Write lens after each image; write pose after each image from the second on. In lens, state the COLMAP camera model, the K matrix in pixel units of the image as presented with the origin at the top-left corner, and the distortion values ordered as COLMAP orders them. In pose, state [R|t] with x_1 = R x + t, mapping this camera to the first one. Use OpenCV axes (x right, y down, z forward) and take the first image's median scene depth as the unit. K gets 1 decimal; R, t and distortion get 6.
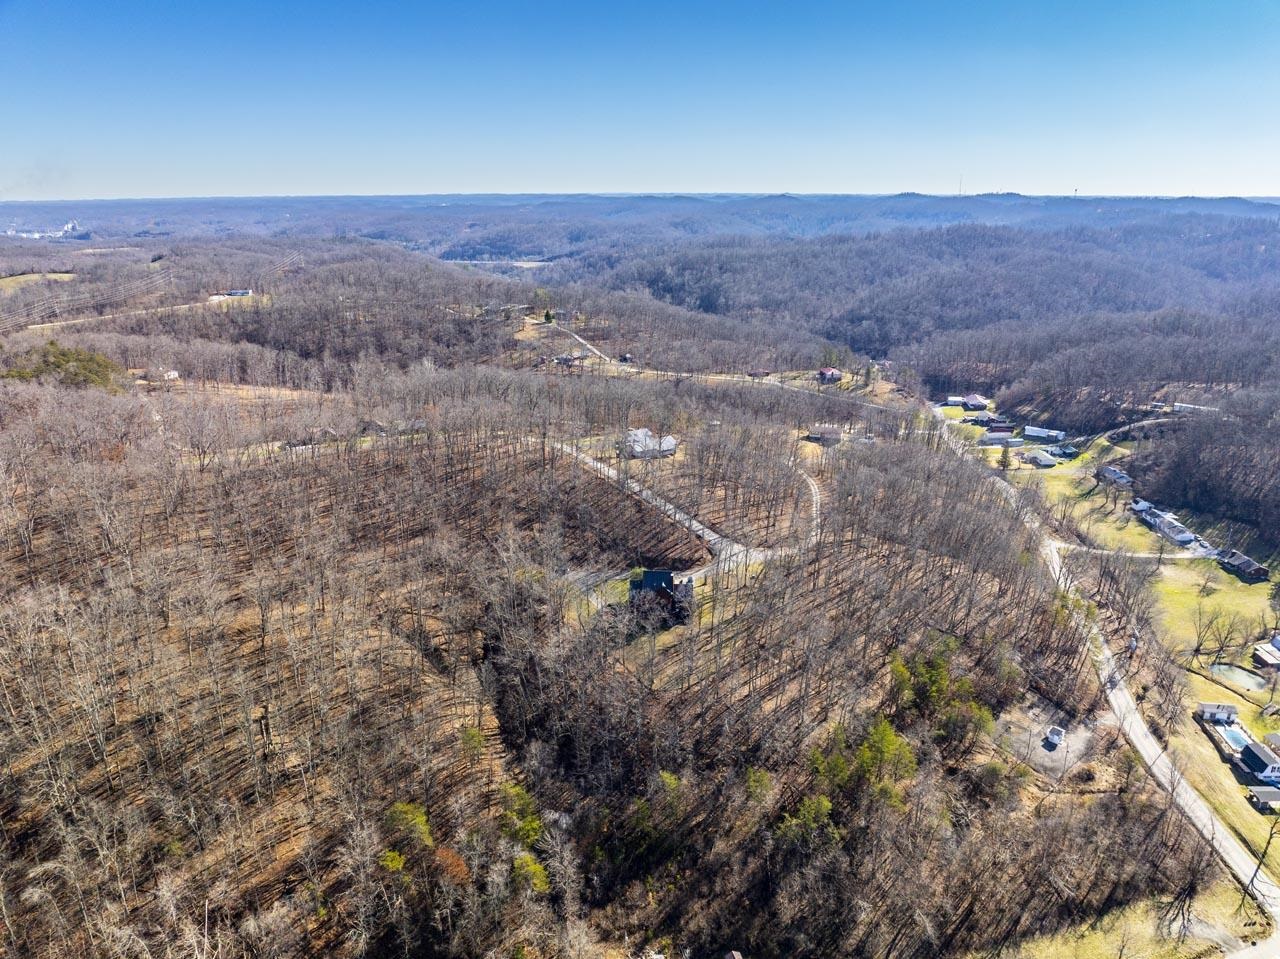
lens RADIAL K [[902.9, 0, 640.0], [0, 902.9, 479.5], [0, 0, 1]] dist [-0.035270, 0.004290]
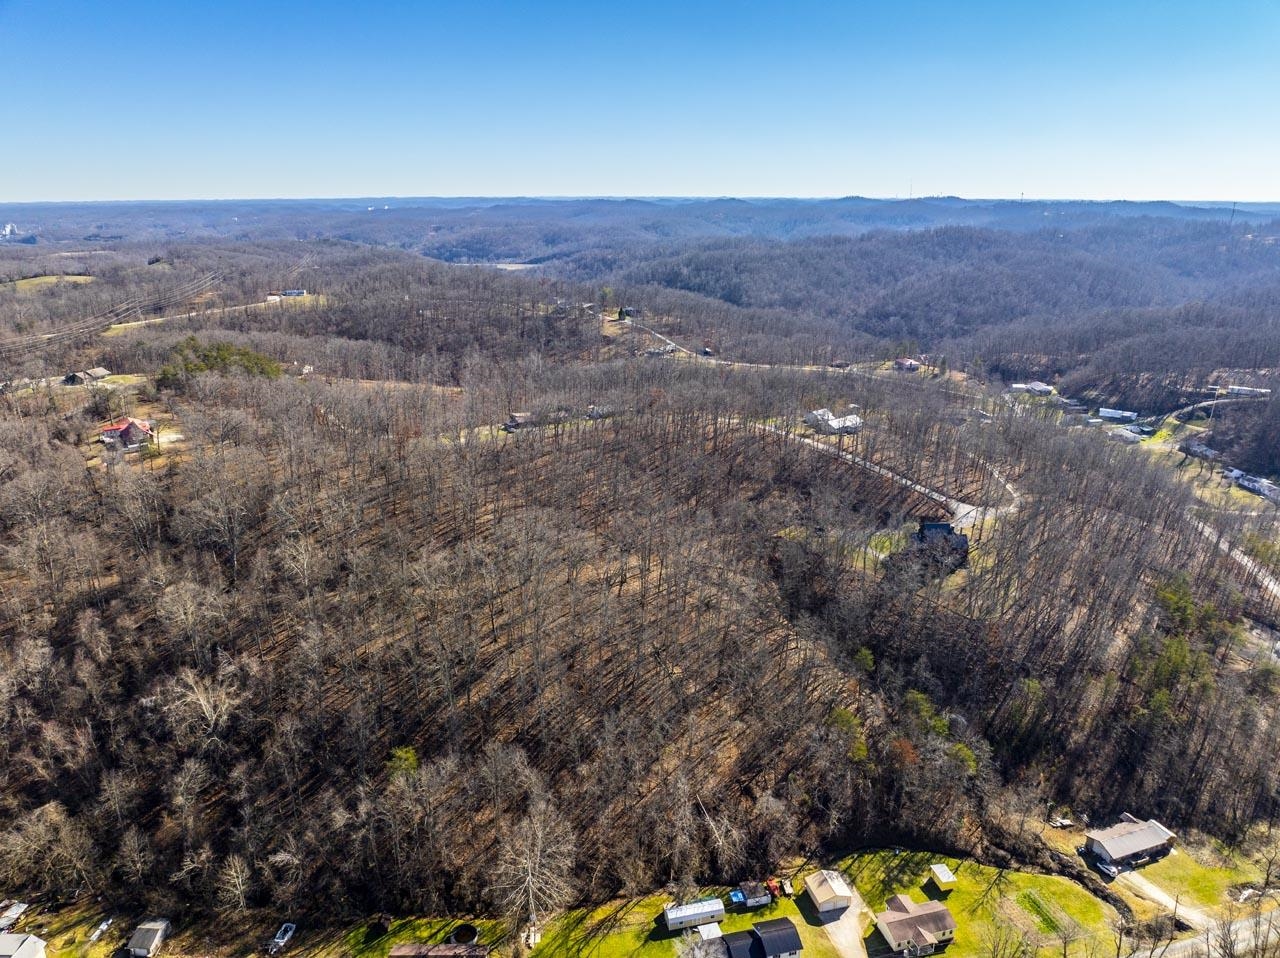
lens RADIAL K [[902.9, 0, 640.0], [0, 902.9, 479.0], [0, 0, 1]] dist [-0.035270, 0.004290]
pose [[0.997655, -0.018474, 0.065909, -0.117870], [0.018748, 0.999818, -0.003534, 0.011683], [-0.065832, 0.004762, 0.997819, -0.032899]]
